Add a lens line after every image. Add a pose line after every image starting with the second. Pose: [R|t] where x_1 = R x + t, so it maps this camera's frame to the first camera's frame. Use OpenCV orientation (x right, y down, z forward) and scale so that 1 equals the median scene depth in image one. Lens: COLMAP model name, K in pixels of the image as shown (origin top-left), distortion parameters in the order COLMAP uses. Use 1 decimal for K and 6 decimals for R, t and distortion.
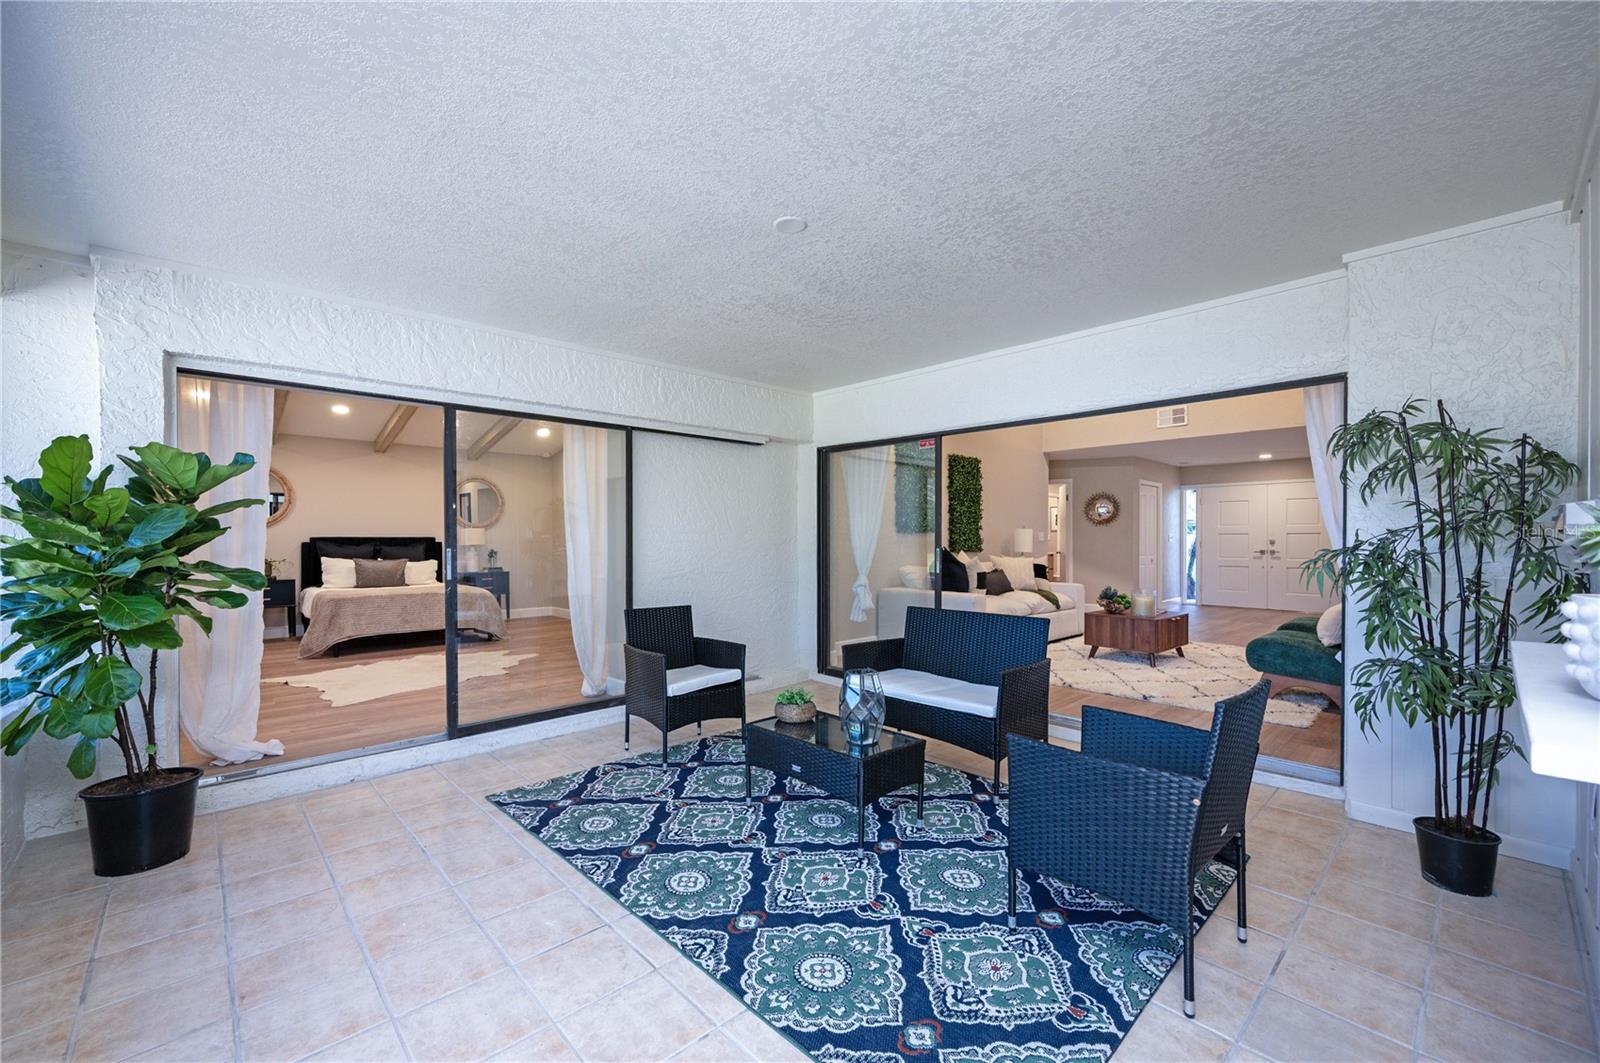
lens RADIAL K [[640.7, 0, 807.0], [0, 640.7, 534.2], [0, 0, 1]] dist [0.006729, 0.000217]
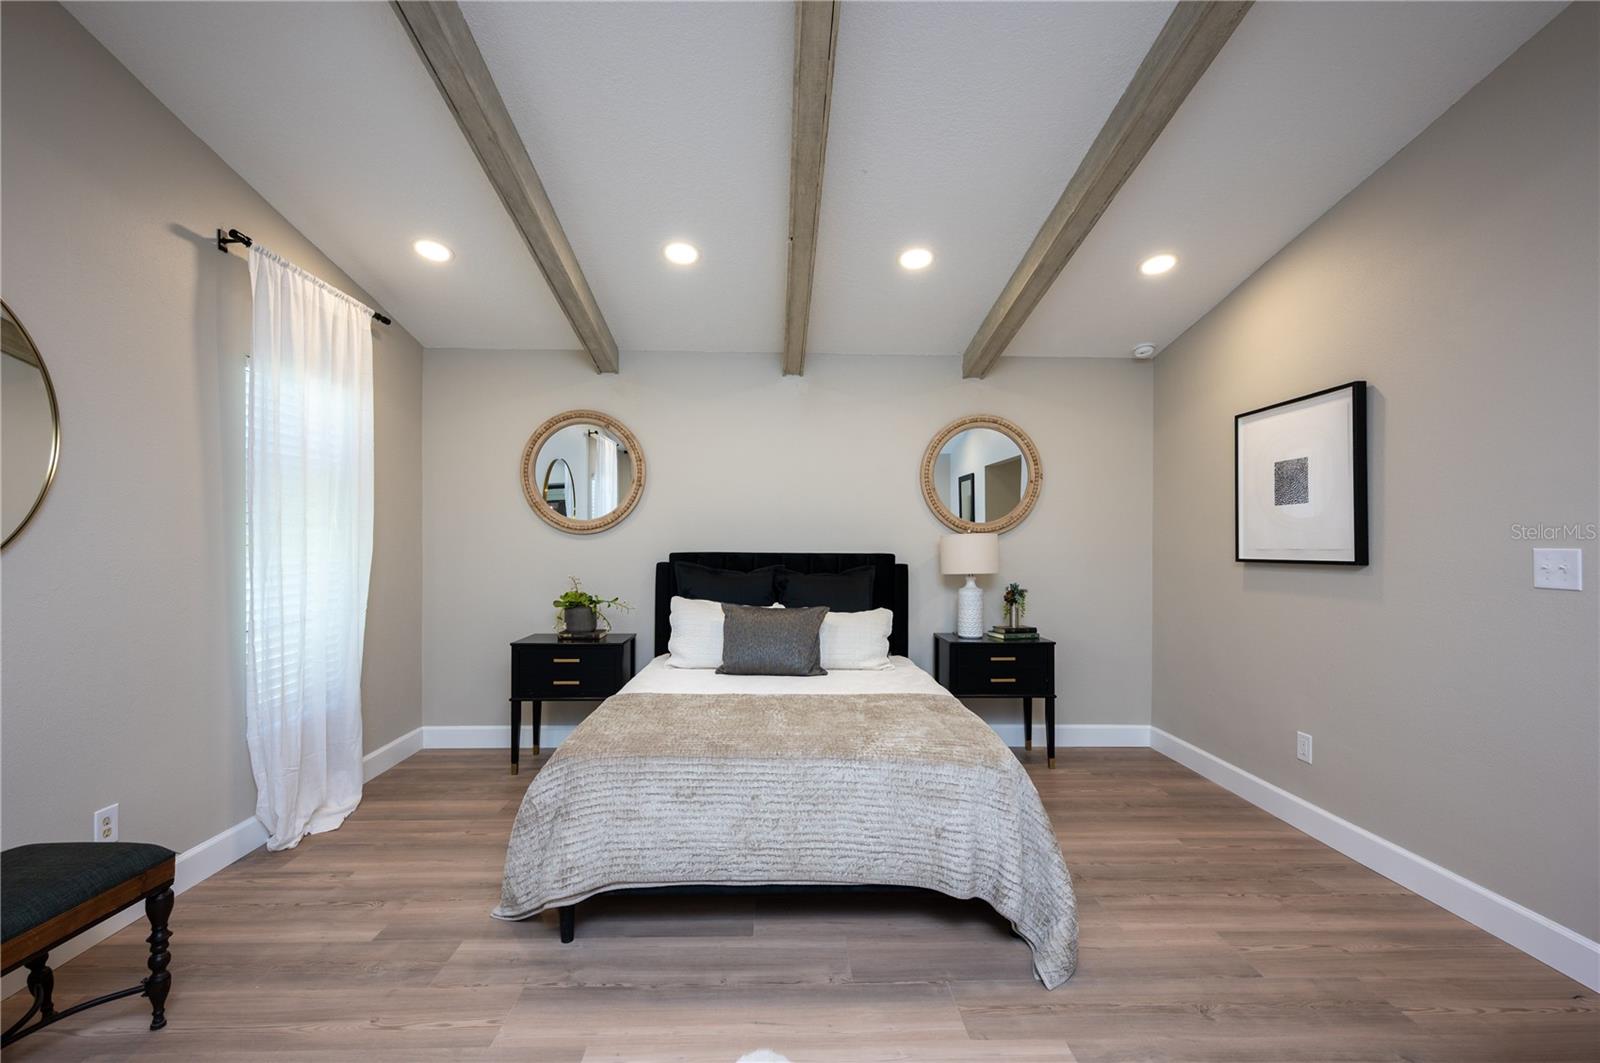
lens RADIAL K [[698.5, 0, 801.2], [0, 698.5, 534.9], [0, 0, 1]] dist [0.002141, 0.000179]
pose [[0.724104, 0.004978, -0.689673, -0.297802], [-0.008252, 0.999965, -0.001446, -0.008214], [0.689641, 0.006738, 0.724120, 0.616771]]
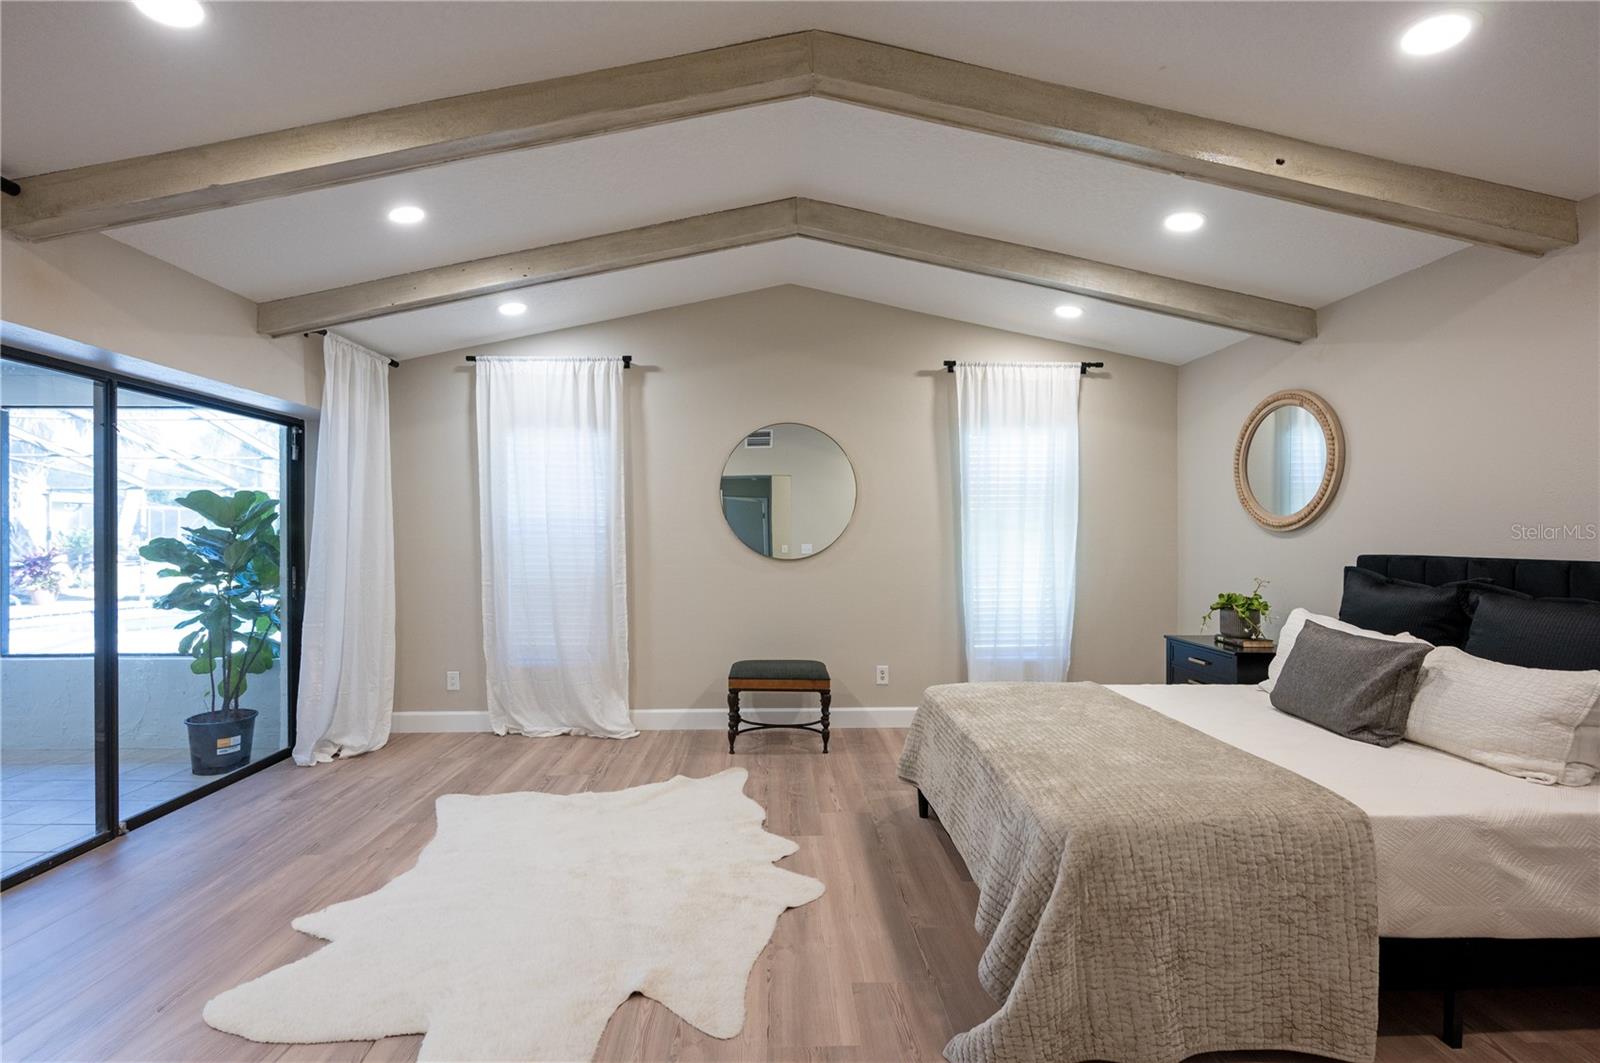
lens RADIAL K [[698.5, 0, 794.8], [0, 698.5, 535.8], [0, 0, 1]] dist [0.002141, 0.000179]
pose [[-0.692028, 0.002774, -0.721866, -0.222942], [0.003266, 0.999994, 0.000711, -0.007076], [0.721864, -0.001866, -0.692033, 0.957735]]
